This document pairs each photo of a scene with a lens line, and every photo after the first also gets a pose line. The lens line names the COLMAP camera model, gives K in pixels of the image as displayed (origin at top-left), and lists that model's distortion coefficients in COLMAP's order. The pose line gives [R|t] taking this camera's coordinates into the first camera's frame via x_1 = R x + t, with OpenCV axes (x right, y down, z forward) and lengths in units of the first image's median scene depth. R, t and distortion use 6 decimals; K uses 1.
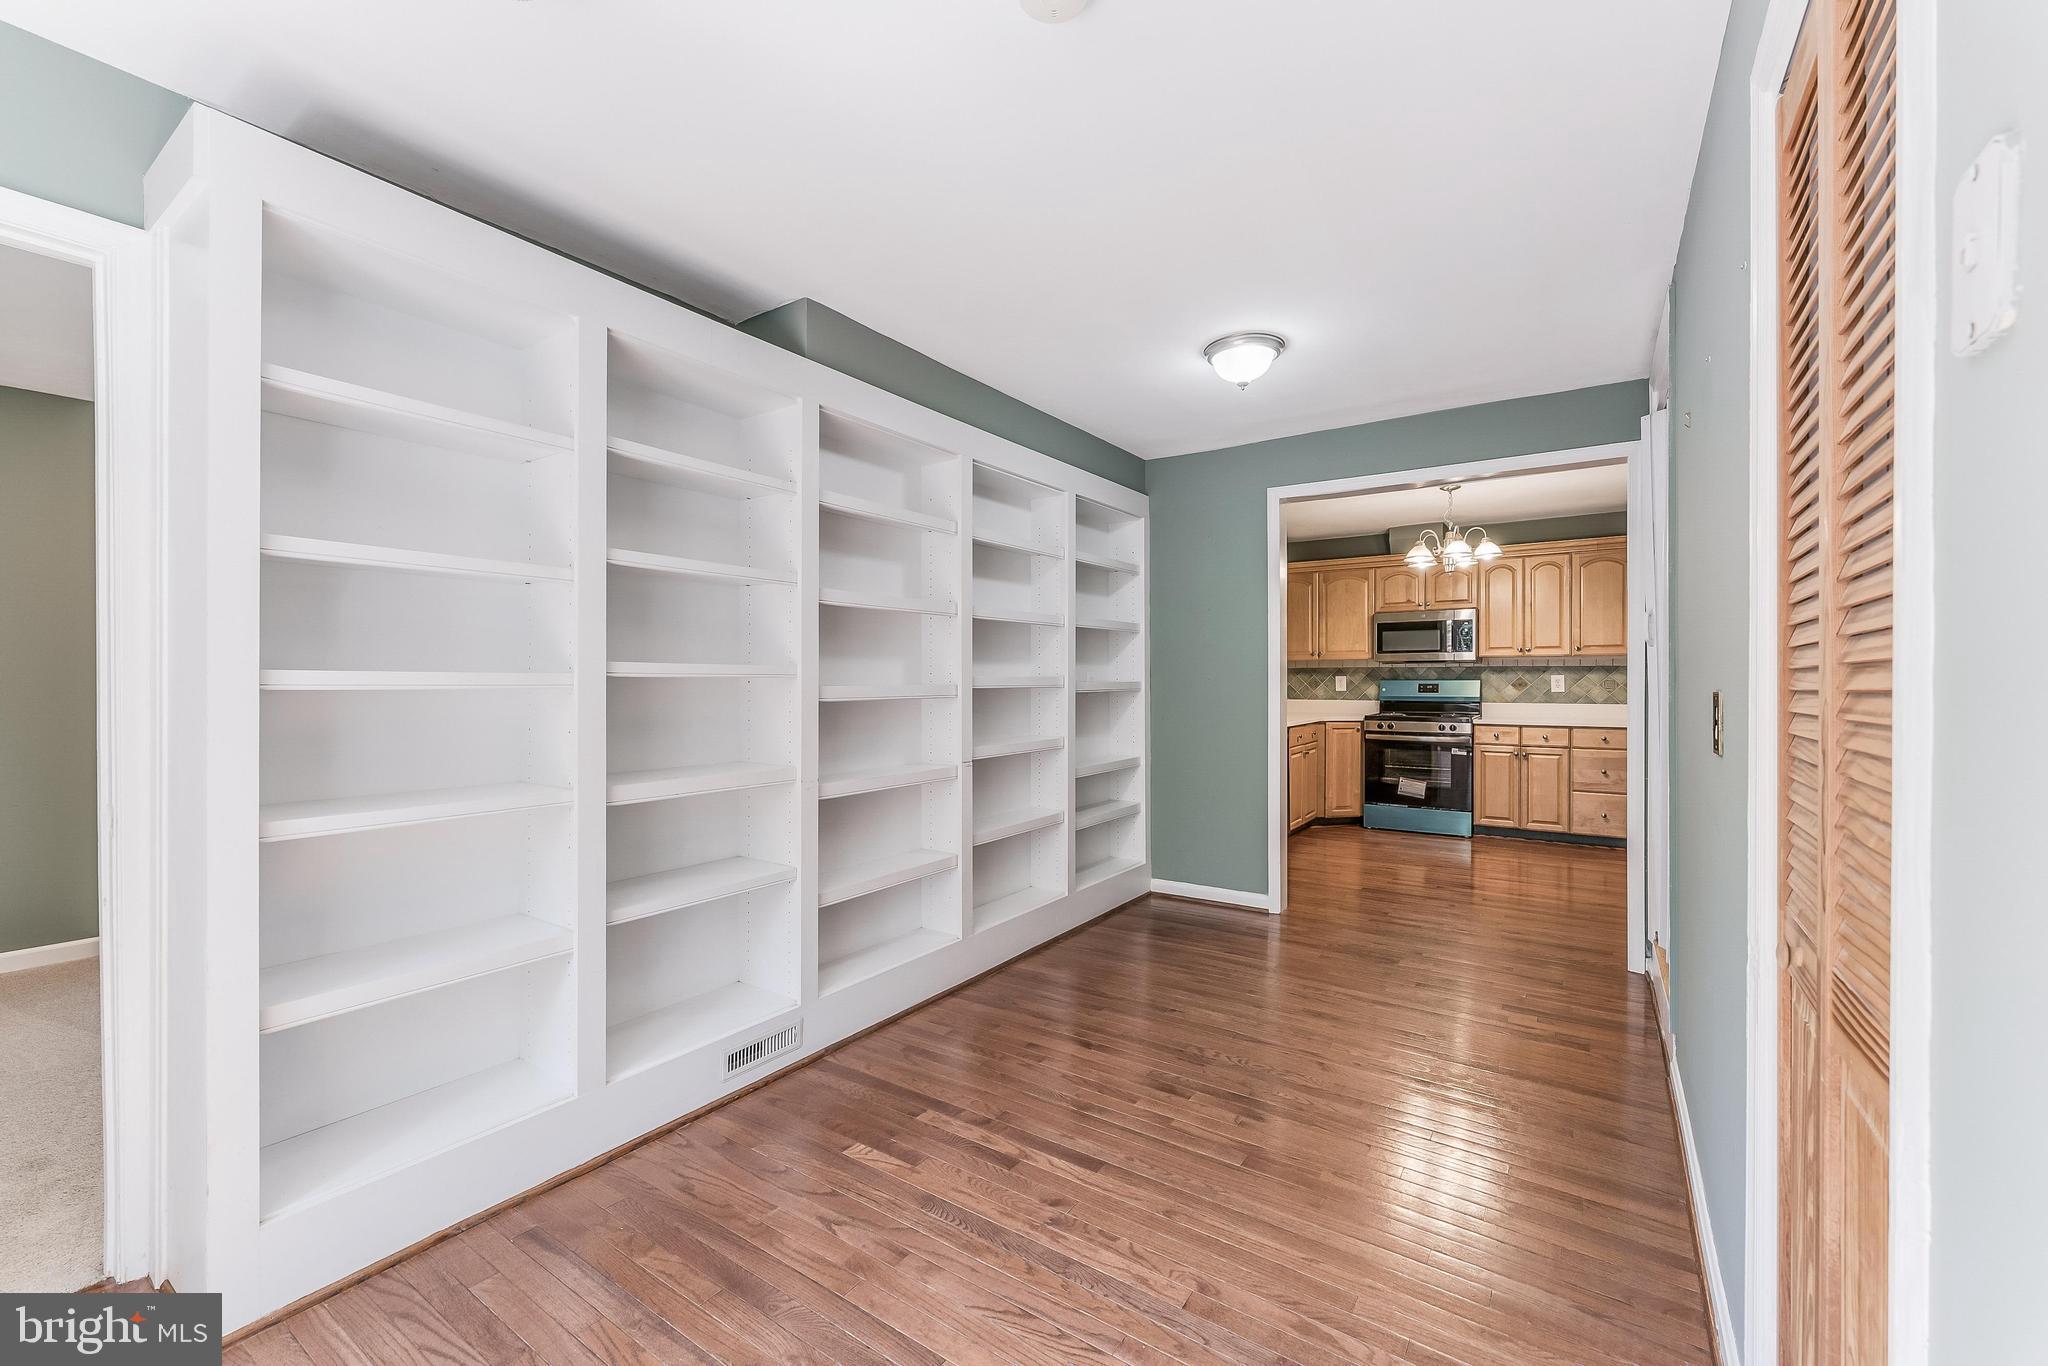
lens RADIAL K [[831.7, 0, 1039.2], [0, 831.7, 669.3], [0, 0, 1]] dist [0.001782, -0.000008]
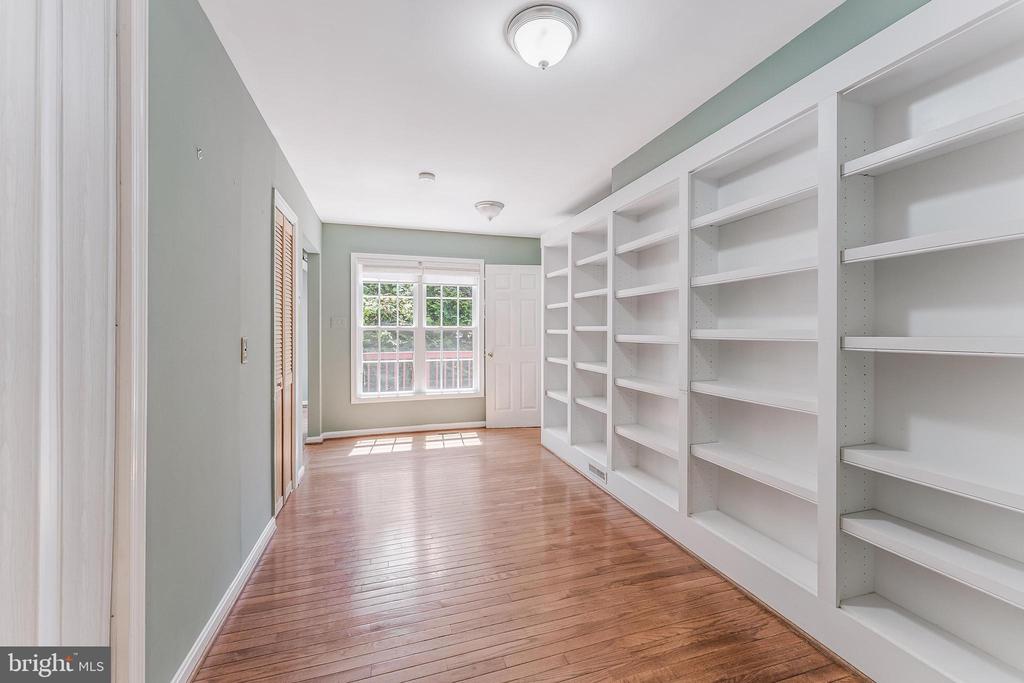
lens RADIAL K [[415.9, 0, 519.6], [0, 415.9, 334.7], [0, 0, 1]] dist [0.001782, -0.000008]
pose [[-0.613765, 0.010932, -0.789413, 1.089437], [0.001408, 0.999918, 0.012753, 0.003143], [0.789487, 0.006715, -0.613730, 2.051052]]
